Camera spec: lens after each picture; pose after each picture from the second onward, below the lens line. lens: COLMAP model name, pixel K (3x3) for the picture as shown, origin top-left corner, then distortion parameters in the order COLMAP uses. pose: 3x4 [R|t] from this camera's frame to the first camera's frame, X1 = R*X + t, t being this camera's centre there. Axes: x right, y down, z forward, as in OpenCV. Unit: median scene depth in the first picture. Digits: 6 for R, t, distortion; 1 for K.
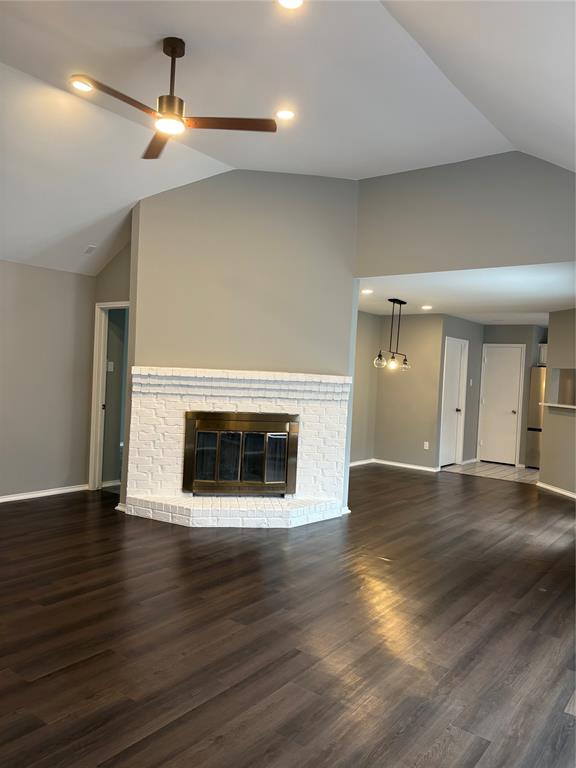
lens RADIAL K [[568.2, 0, 288.0], [0, 568.2, 384.0], [0, 0, 1]] dist [0.000069, -0.063751]
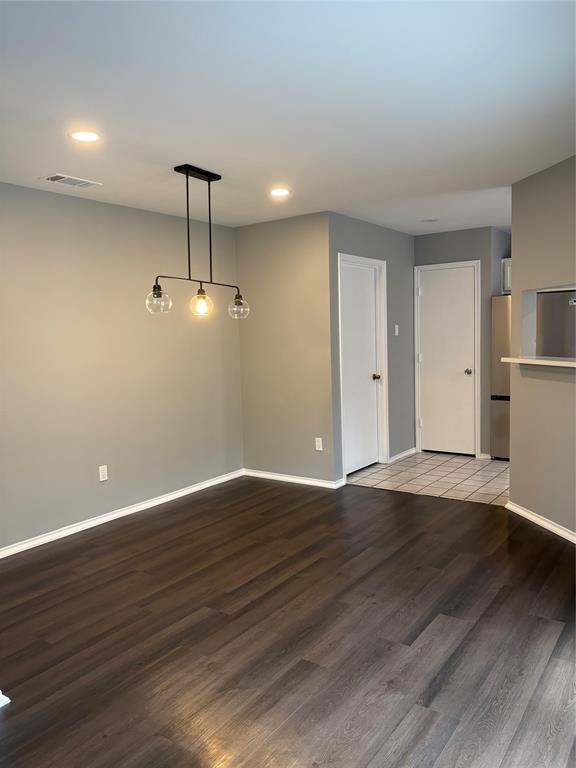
lens RADIAL K [[588.1, 0, 288.0], [0, 588.1, 384.0], [0, 0, 1]] dist [0.007195, -0.002726]
pose [[0.996022, -0.080611, 0.037984, 0.182840], [0.077858, 0.994567, 0.069100, 0.002564], [-0.043348, -0.065868, 0.996886, 0.378219]]
